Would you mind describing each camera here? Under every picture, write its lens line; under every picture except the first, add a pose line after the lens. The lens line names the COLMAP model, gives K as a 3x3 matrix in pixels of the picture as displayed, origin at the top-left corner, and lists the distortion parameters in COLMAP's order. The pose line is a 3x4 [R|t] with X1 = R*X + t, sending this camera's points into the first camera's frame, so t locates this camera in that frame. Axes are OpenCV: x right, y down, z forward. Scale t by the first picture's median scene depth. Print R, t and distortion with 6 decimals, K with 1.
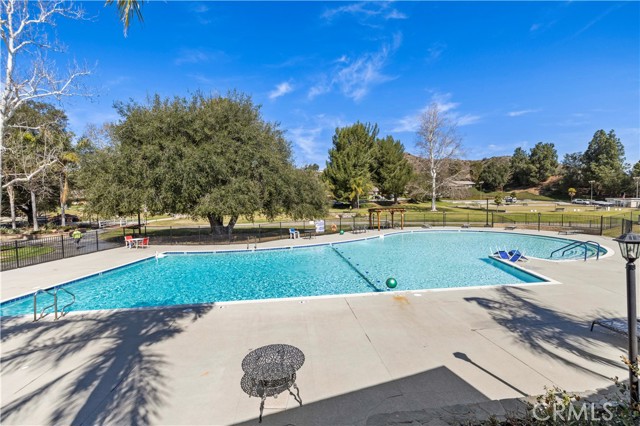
lens RADIAL K [[272.6, 0, 320.0], [0, 272.6, 213.0], [0, 0, 1]] dist [0.001180, 0.000350]
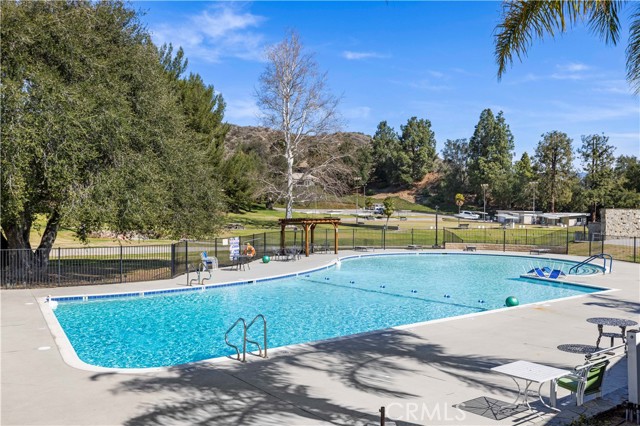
lens RADIAL K [[615.6, 0, 320.0], [0, 615.6, 213.0], [0, 0, 1]] dist [0.025109, -0.003238]
pose [[0.837122, 0.018555, 0.546702, -0.139905], [0.001061, 0.999368, -0.035543, 0.005194], [-0.547016, 0.030334, 0.836573, -0.036342]]
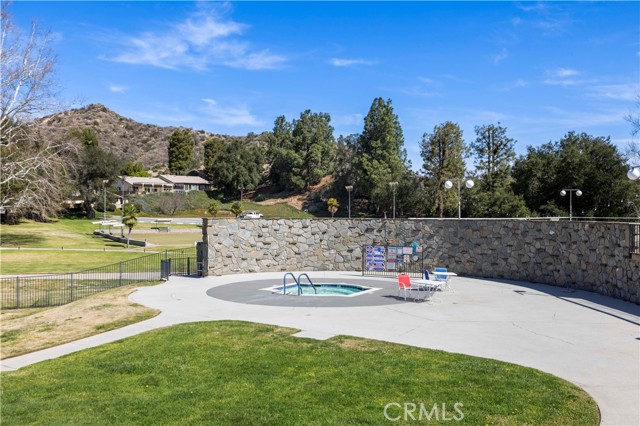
lens RADIAL K [[606.7, 0, 319.9], [0, 606.7, 171.9], [0, 0, 1]] dist [0.010448, 0.007480]
pose [[0.849528, 0.058304, 0.524311, 0.260975], [0.003118, 0.993302, -0.115508, -0.005966], [-0.527534, 0.099762, 0.843656, 0.013371]]
